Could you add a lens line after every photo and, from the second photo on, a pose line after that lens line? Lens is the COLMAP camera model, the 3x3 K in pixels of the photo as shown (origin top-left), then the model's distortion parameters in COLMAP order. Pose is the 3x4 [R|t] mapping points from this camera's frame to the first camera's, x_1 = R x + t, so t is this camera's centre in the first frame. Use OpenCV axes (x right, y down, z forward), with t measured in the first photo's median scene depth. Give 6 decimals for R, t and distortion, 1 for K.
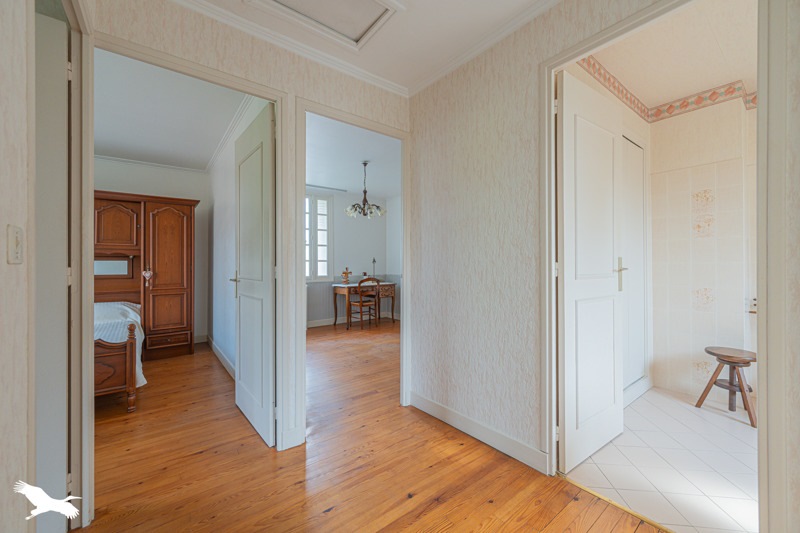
lens RADIAL K [[313.1, 0, 394.7], [0, 313.1, 263.4], [0, 0, 1]] dist [-0.001492, 0.000211]
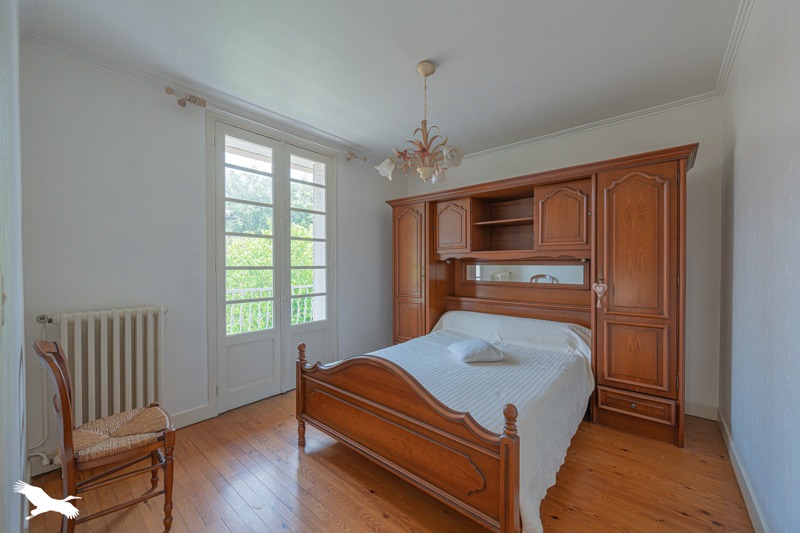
lens RADIAL K [[313.1, 0, 397.4], [0, 313.1, 267.0], [0, 0, 1]] dist [-0.001492, 0.000211]
pose [[0.213029, 0.008469, -0.977009, -0.261995], [0.002809, 0.999953, 0.009281, -0.014948], [0.977042, -0.004721, 0.212995, 0.467004]]
